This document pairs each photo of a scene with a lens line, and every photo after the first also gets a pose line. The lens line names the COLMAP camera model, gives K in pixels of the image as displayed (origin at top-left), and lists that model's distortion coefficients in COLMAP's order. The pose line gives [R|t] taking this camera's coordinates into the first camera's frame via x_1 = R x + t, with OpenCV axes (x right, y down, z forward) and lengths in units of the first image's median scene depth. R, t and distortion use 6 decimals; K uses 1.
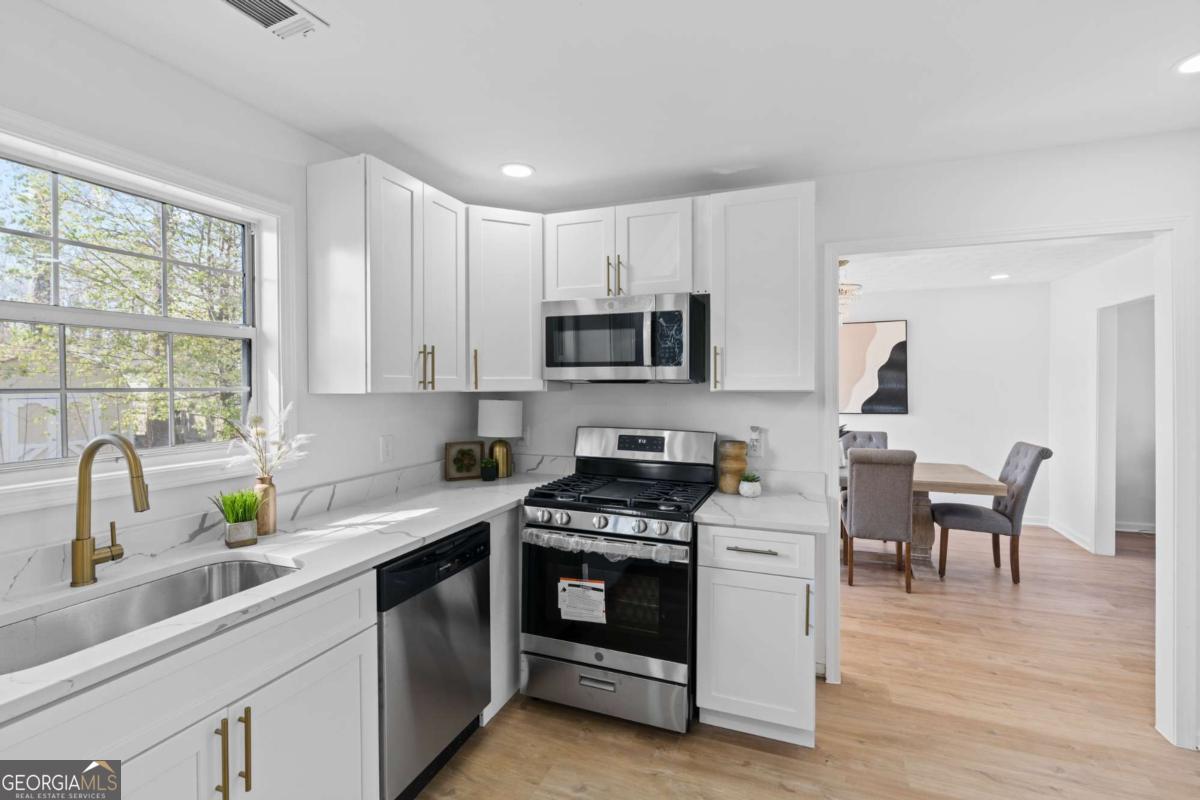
lens RADIAL K [[539.5, 0, 602.1], [0, 539.5, 393.8], [0, 0, 1]] dist [-0.002199, 0.000949]
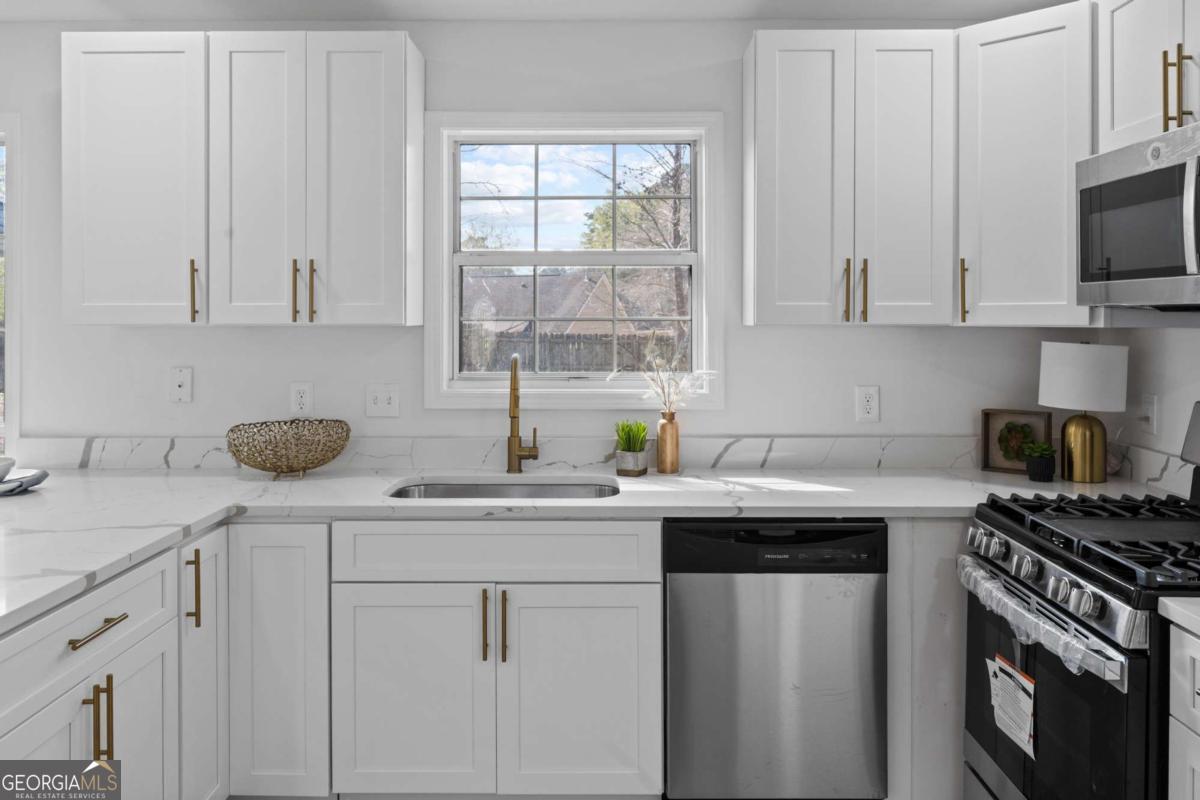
lens RADIAL K [[932.2, 0, 601.4], [0, 932.2, 325.7], [0, 0, 1]] dist [0.002731, 0.003252]
pose [[0.349024, 0.011239, -0.937046, 0.664421], [-0.016802, 0.999842, 0.005734, -0.003882], [0.936963, 0.013743, 0.349158, 0.244962]]
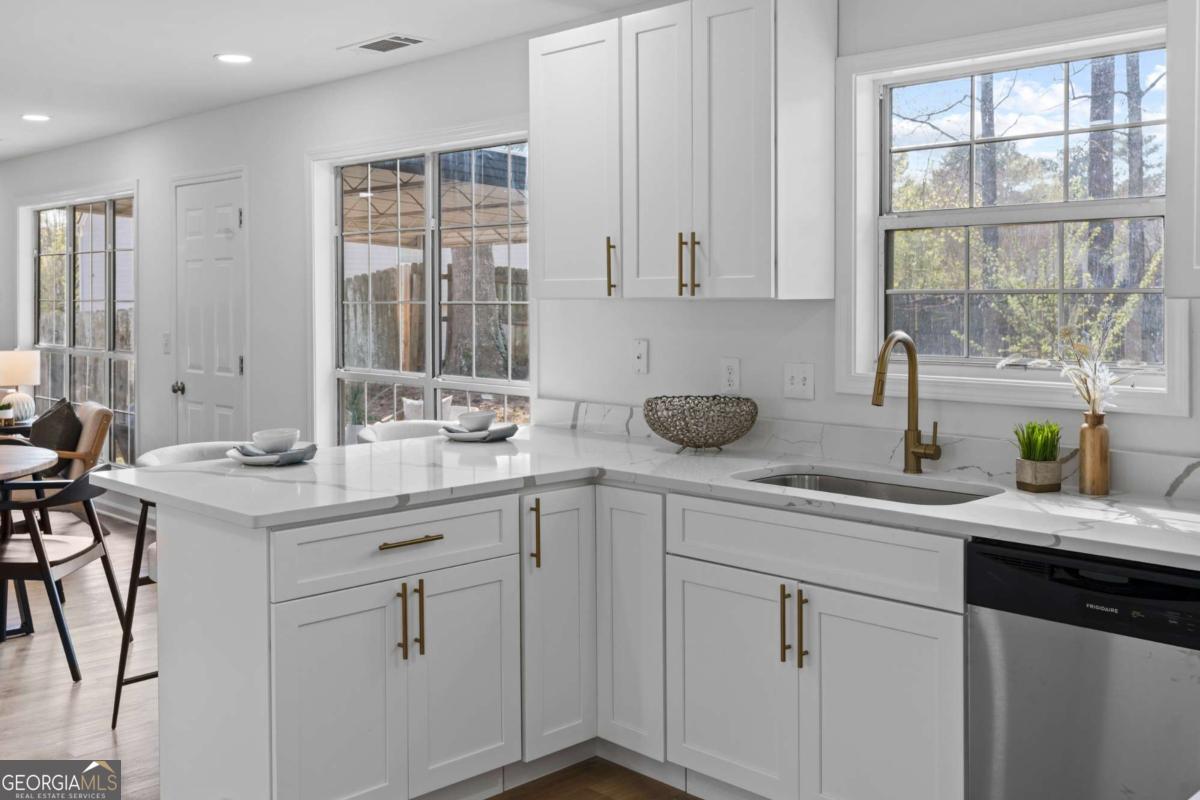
lens RADIAL K [[1190.2, 0, 598.4], [0, 1190.2, 325.5], [0, 0, 1]] dist [0.007474, 0.005816]
pose [[-0.422053, 0.029464, -0.906092, 0.827586], [-0.009138, 0.999283, 0.036751, -0.011495], [0.906525, 0.023790, -0.421481, 0.821928]]
